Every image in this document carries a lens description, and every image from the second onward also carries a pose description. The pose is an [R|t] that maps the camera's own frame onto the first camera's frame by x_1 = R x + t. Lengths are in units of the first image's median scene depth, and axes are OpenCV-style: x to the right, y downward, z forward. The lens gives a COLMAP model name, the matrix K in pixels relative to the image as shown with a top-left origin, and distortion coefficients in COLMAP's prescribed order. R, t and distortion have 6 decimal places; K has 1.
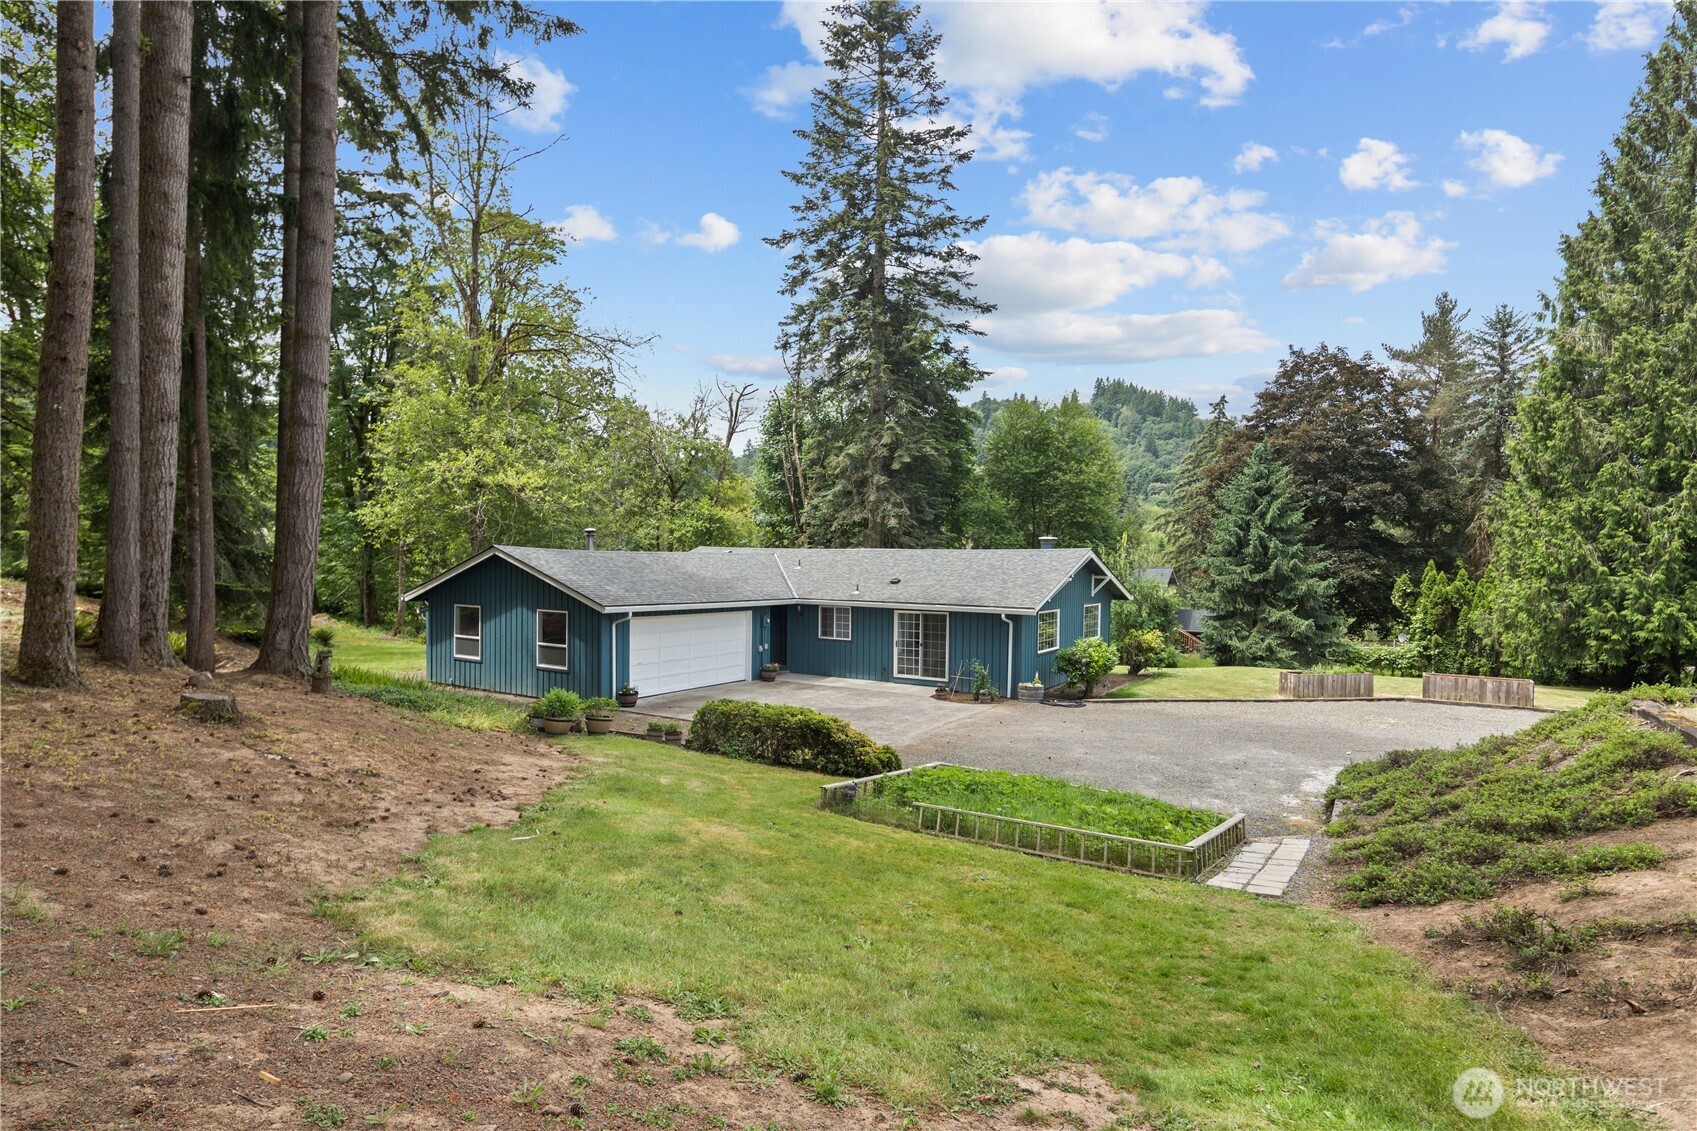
lens RADIAL K [[856.5, 0, 841.9], [0, 856.5, 588.1], [0, 0, 1]] dist [0.002688, -0.001440]
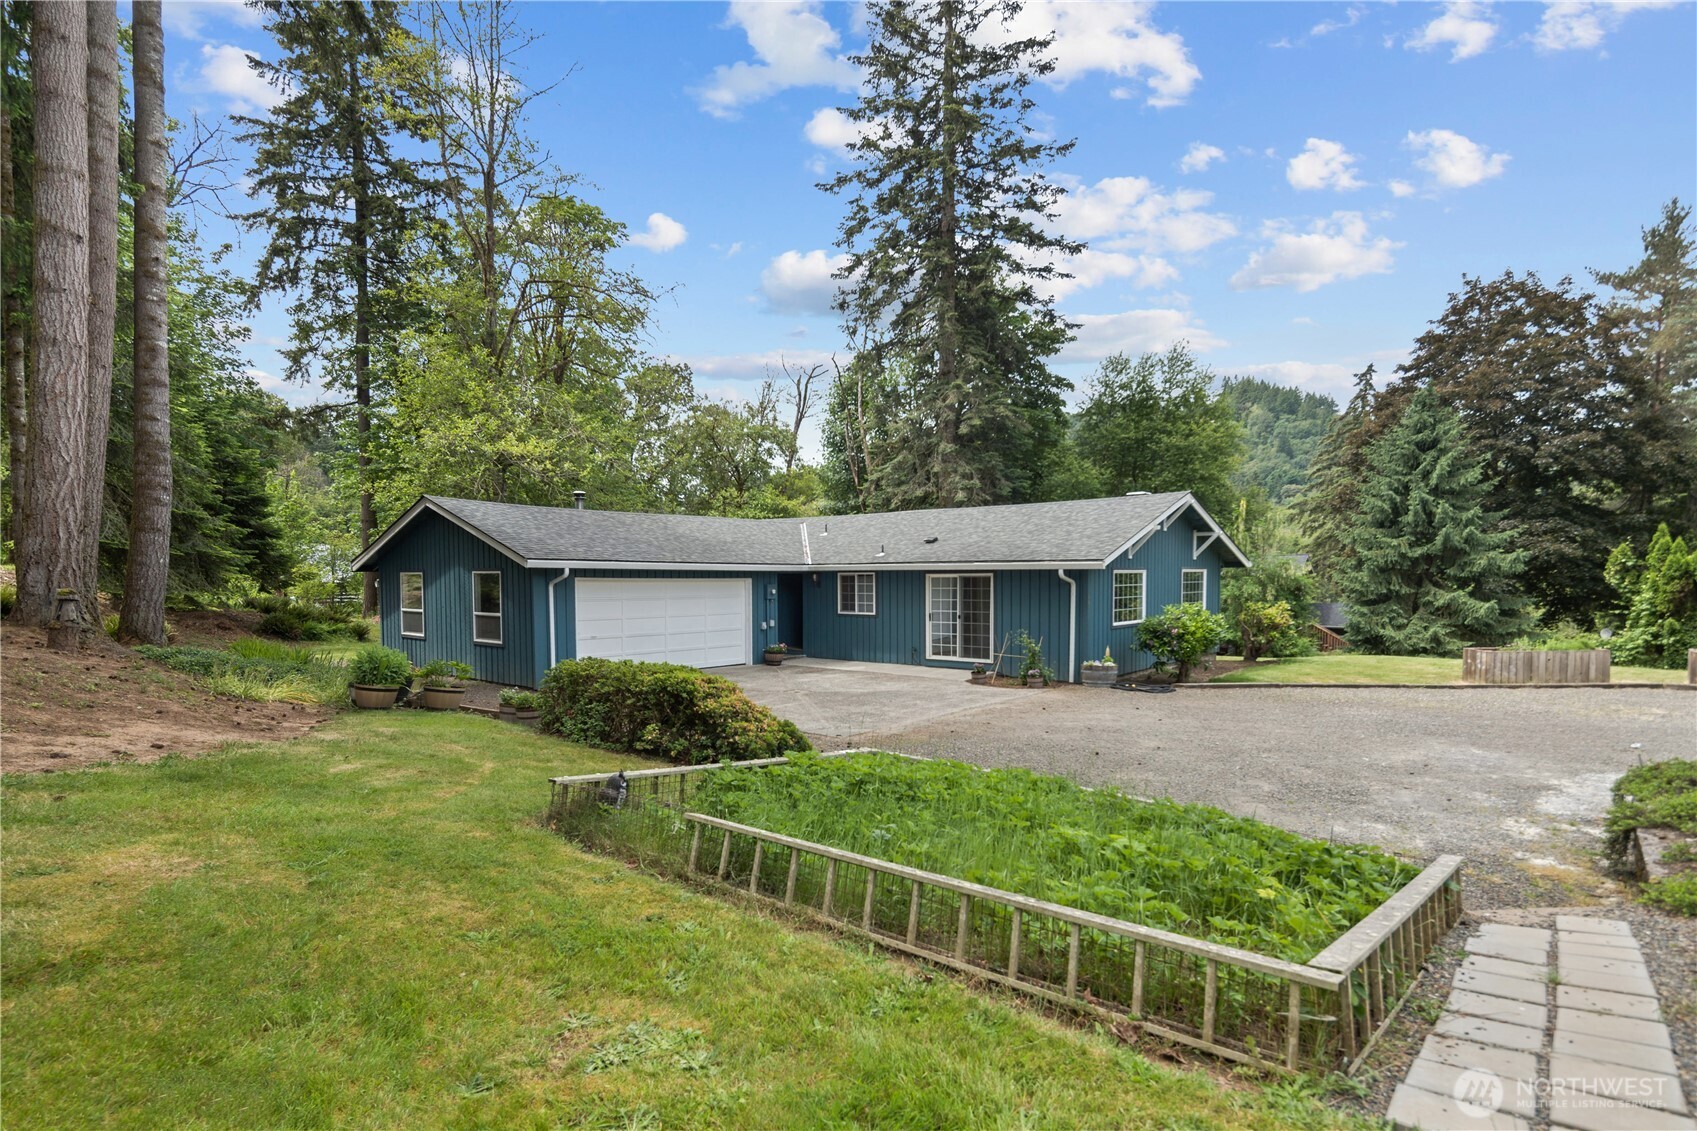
lens RADIAL K [[850.7, 0, 831.4], [0, 850.7, 623.9], [0, 0, 1]] dist [0.000364, -0.001808]
pose [[0.989632, -0.008089, -0.143396, 0.052000], [0.011419, 0.999684, 0.022412, 0.031744], [0.143169, -0.023817, 0.989412, 0.127966]]
